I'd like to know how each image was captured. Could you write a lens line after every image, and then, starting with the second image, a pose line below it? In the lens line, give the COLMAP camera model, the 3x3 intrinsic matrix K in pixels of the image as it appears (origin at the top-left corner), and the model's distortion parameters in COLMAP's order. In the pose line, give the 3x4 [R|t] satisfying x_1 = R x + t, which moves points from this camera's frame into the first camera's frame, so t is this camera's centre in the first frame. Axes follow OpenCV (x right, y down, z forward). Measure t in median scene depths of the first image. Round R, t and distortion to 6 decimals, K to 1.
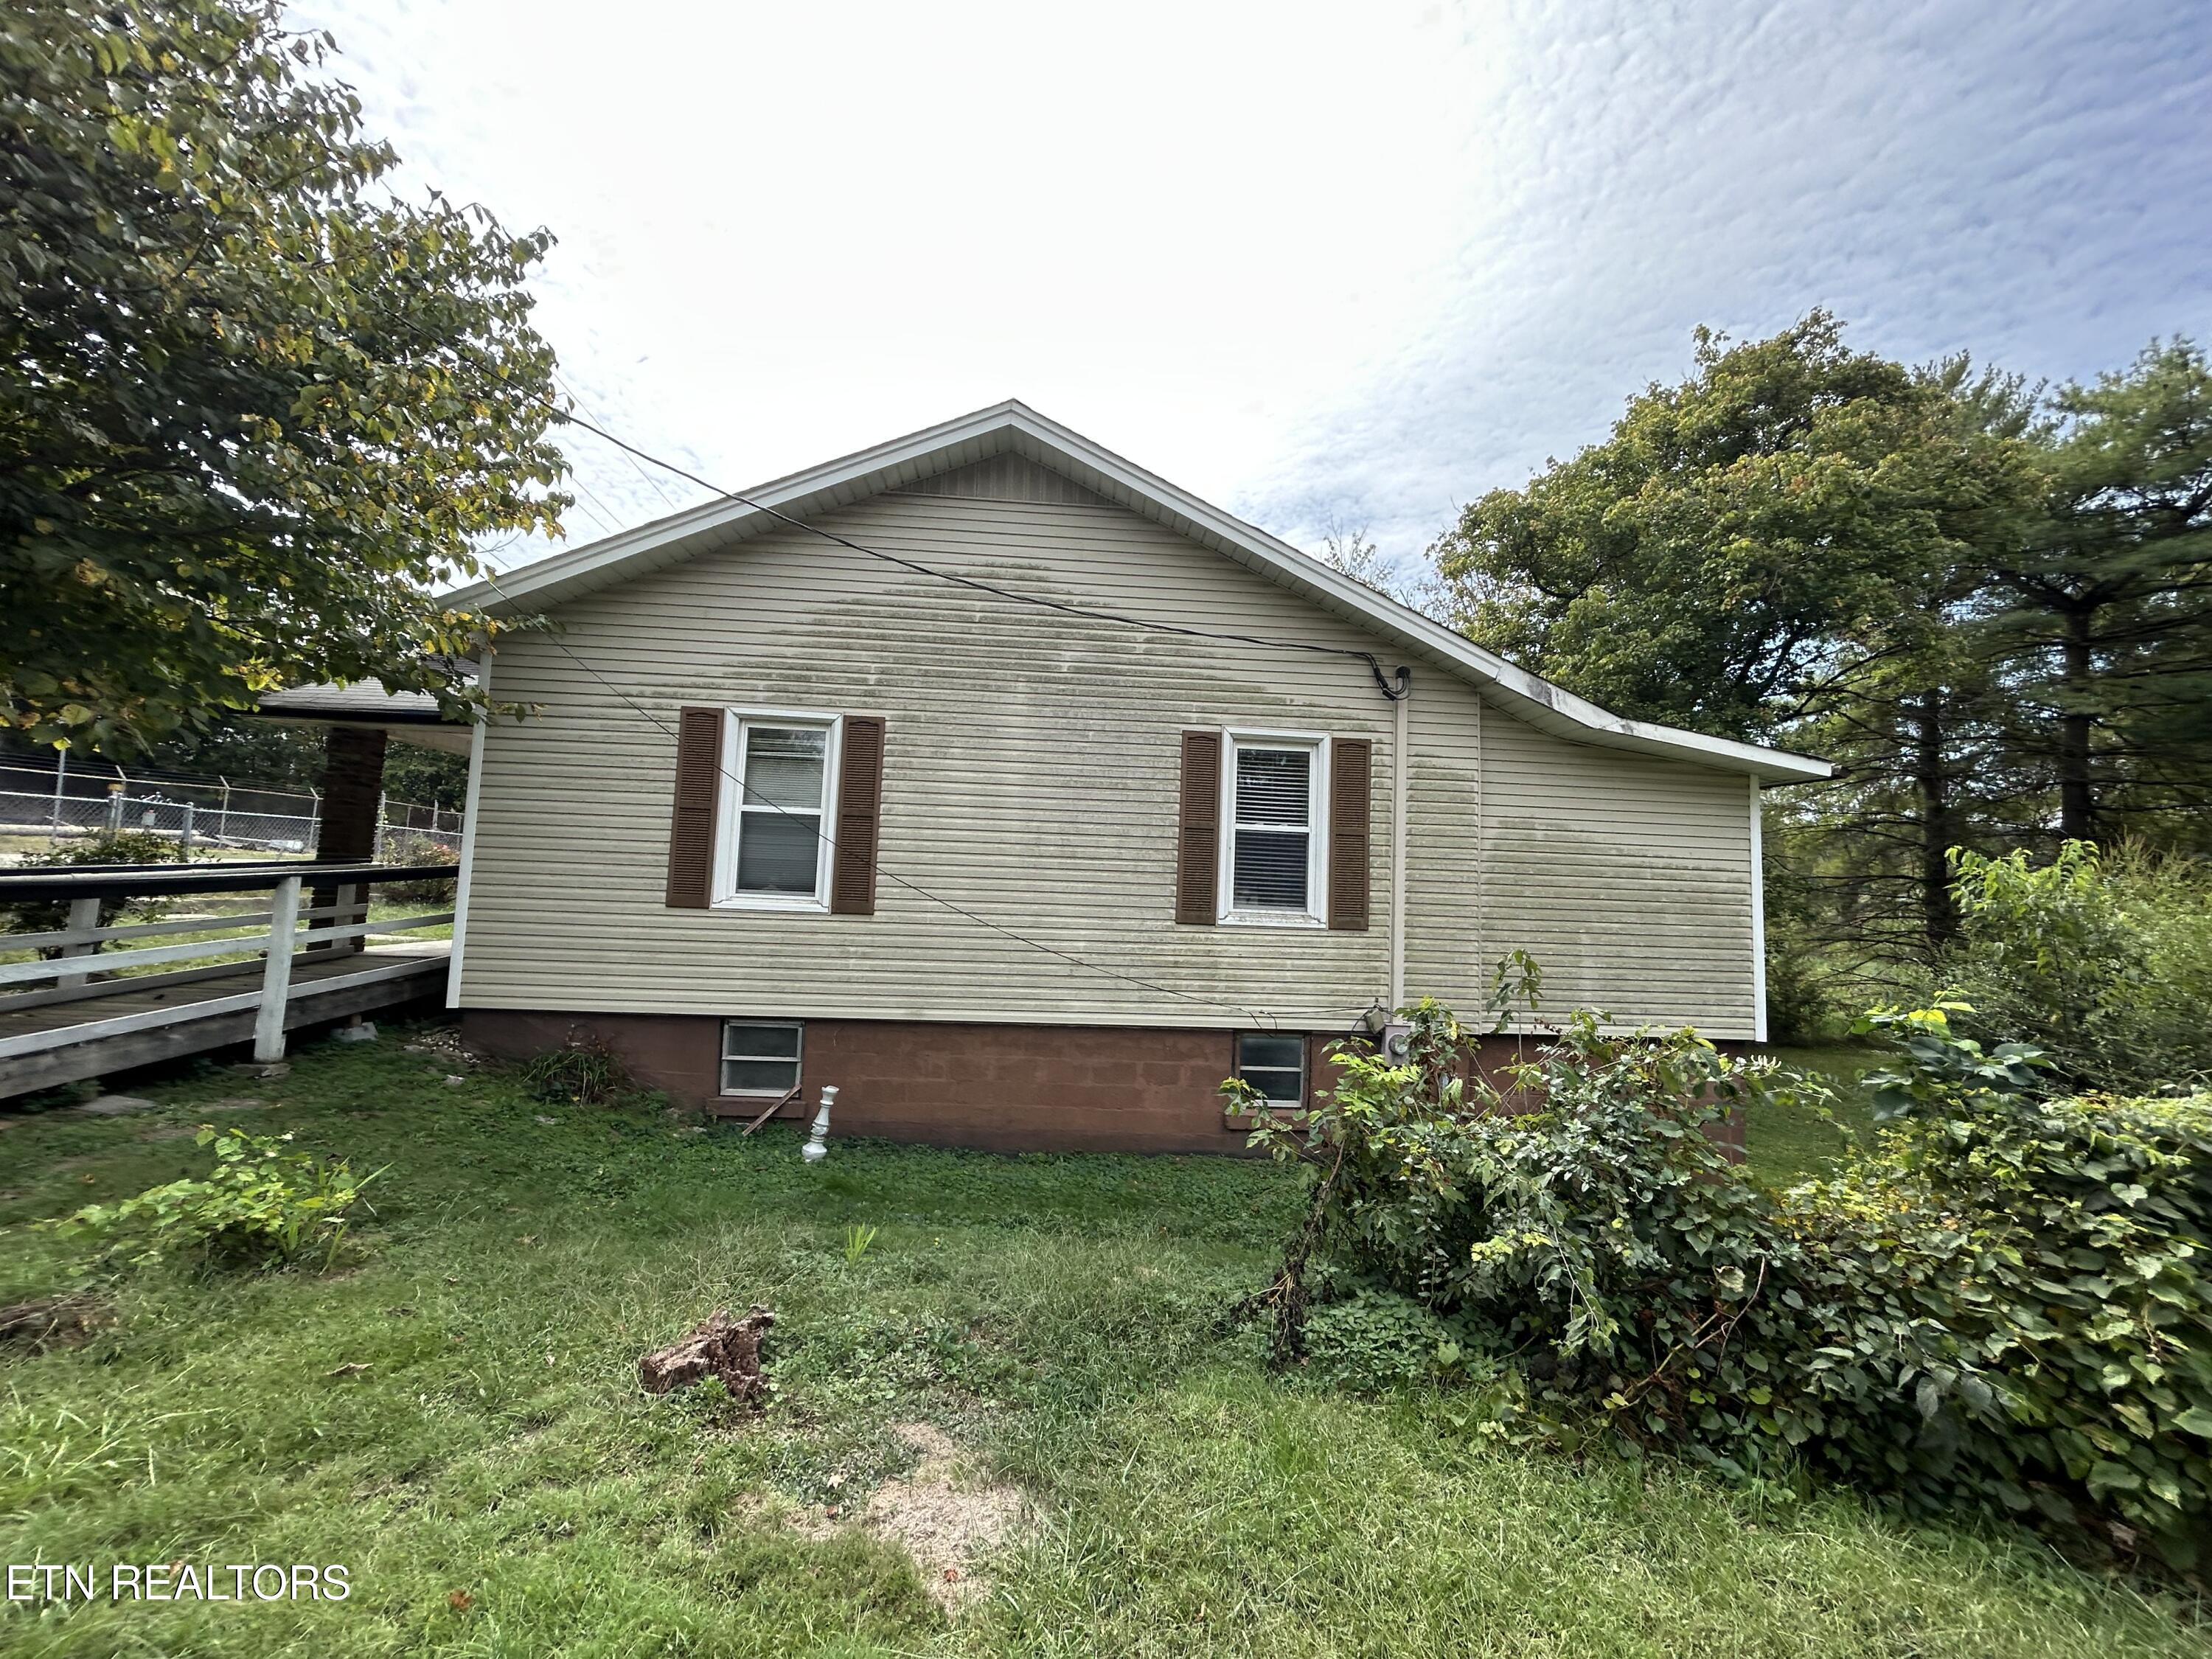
lens RADIAL K [[891.4, 0, 1106.0], [0, 891.4, 829.5], [0, 0, 1]] dist [-0.002288, 0.000021]
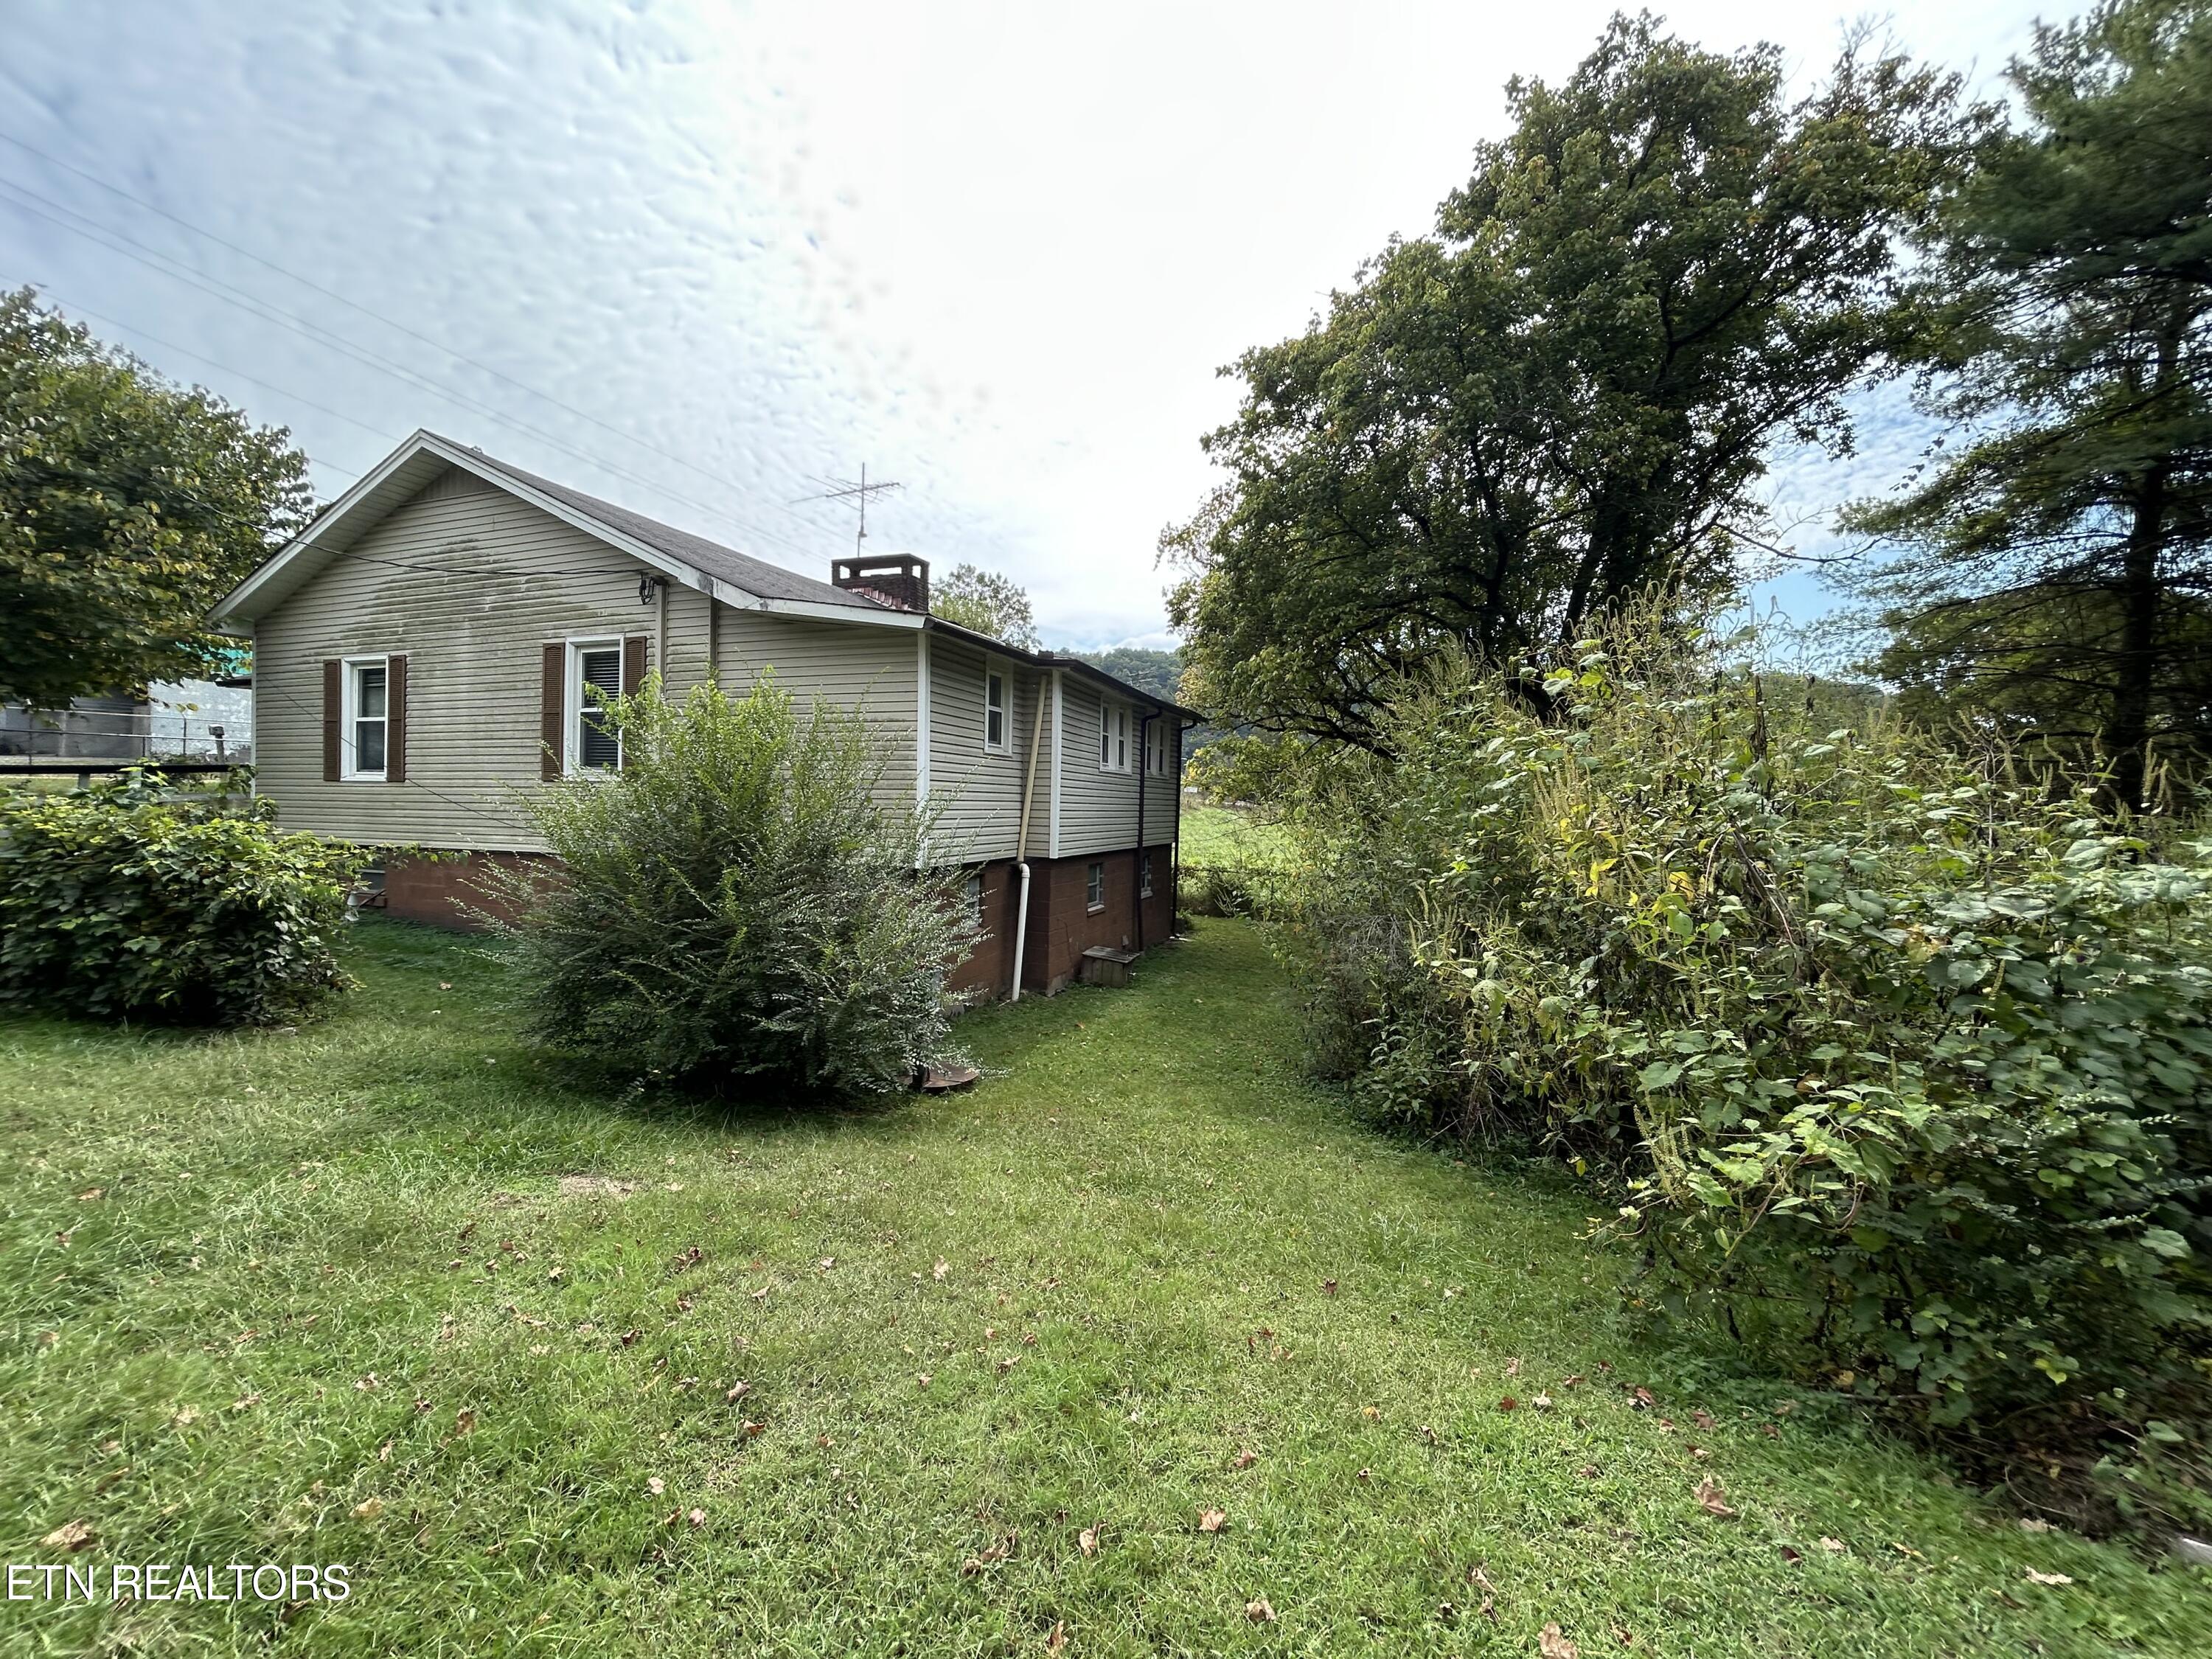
lens RADIAL K [[891.4, 0, 1106.0], [0, 891.4, 829.5], [0, 0, 1]] dist [-0.002288, 0.000021]
pose [[0.910294, -0.013953, -0.413727, 1.492847], [0.048041, 0.996239, 0.072104, 0.123321], [0.411165, -0.085512, 0.907541, 0.069962]]
